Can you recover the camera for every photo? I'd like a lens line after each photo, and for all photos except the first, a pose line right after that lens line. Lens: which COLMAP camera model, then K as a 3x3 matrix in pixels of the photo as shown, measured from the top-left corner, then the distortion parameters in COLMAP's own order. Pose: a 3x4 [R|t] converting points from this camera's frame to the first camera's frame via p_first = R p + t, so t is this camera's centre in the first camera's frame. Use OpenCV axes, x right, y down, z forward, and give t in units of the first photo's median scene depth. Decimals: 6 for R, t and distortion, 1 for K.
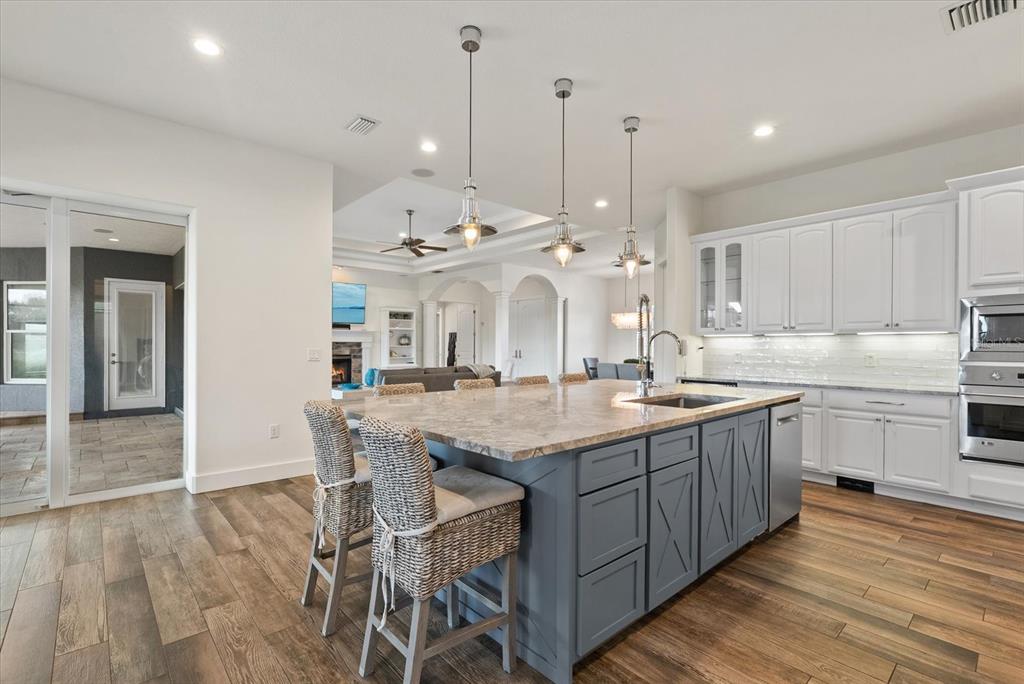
lens RADIAL K [[469.2, 0, 510.4], [0, 469.2, 346.8], [0, 0, 1]] dist [-0.001516, -0.000480]
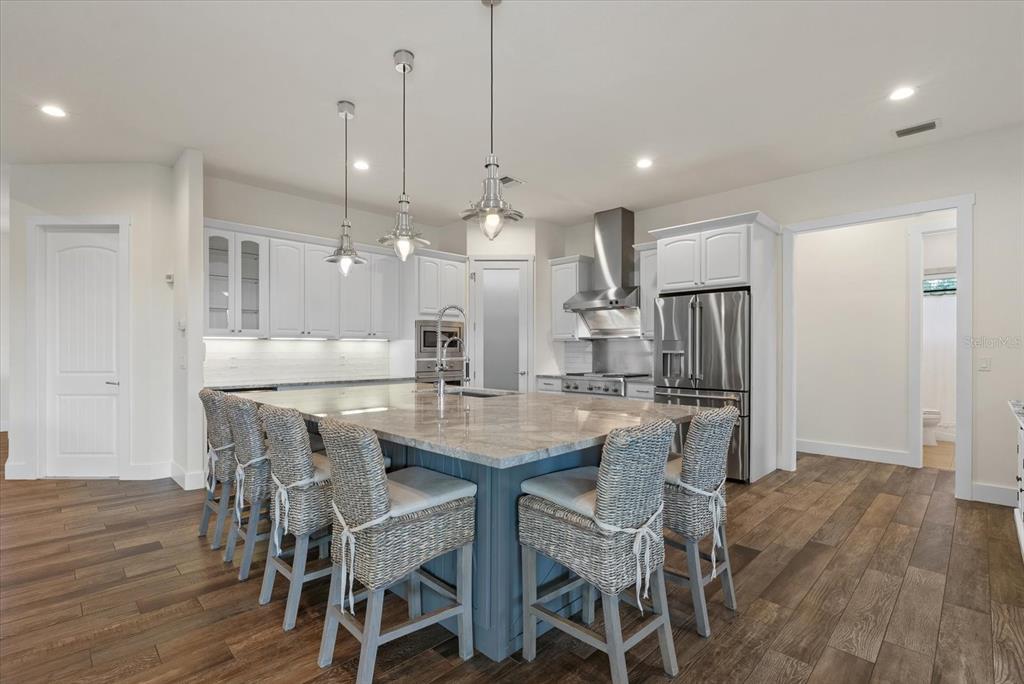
lens RADIAL K [[469.2, 0, 510.4], [0, 469.2, 346.8], [0, 0, 1]] dist [-0.001516, -0.000480]
pose [[-0.053177, 0.001283, 0.998584, -0.556287], [0.004856, 0.999988, -0.001026, -0.004041], [-0.998573, 0.004795, -0.053183, 0.594666]]
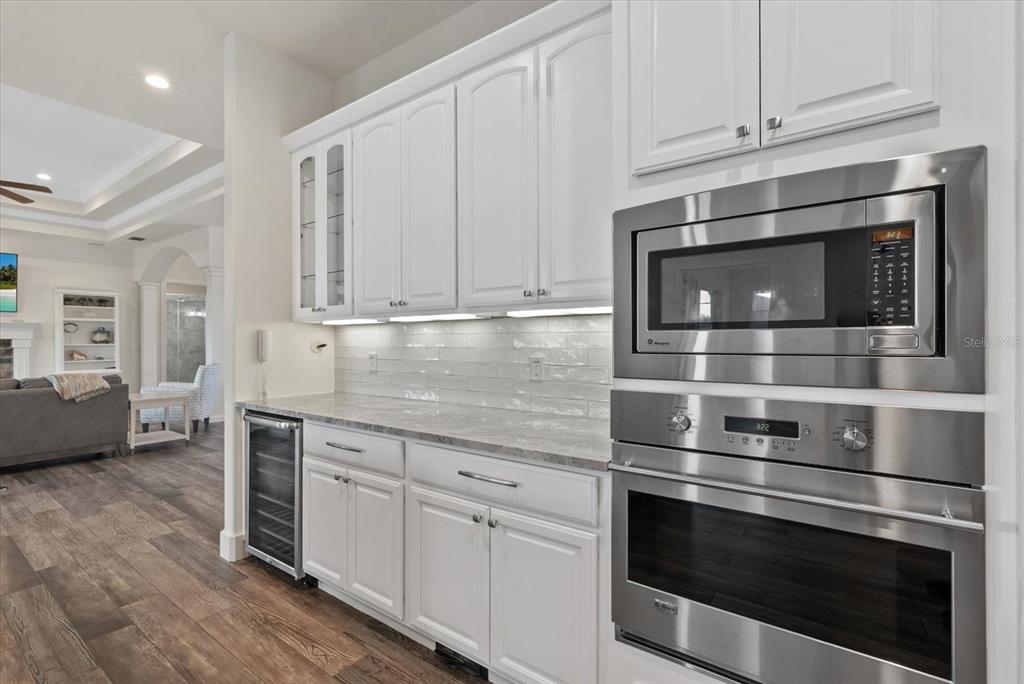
lens RADIAL K [[469.2, 0, 510.4], [0, 469.2, 346.8], [0, 0, 1]] dist [-0.001516, -0.000480]
pose [[0.976772, -0.007565, 0.214147, 0.625641], [0.006143, 0.999954, 0.007306, 0.001559], [-0.214192, -0.005821, 0.976774, 0.508565]]
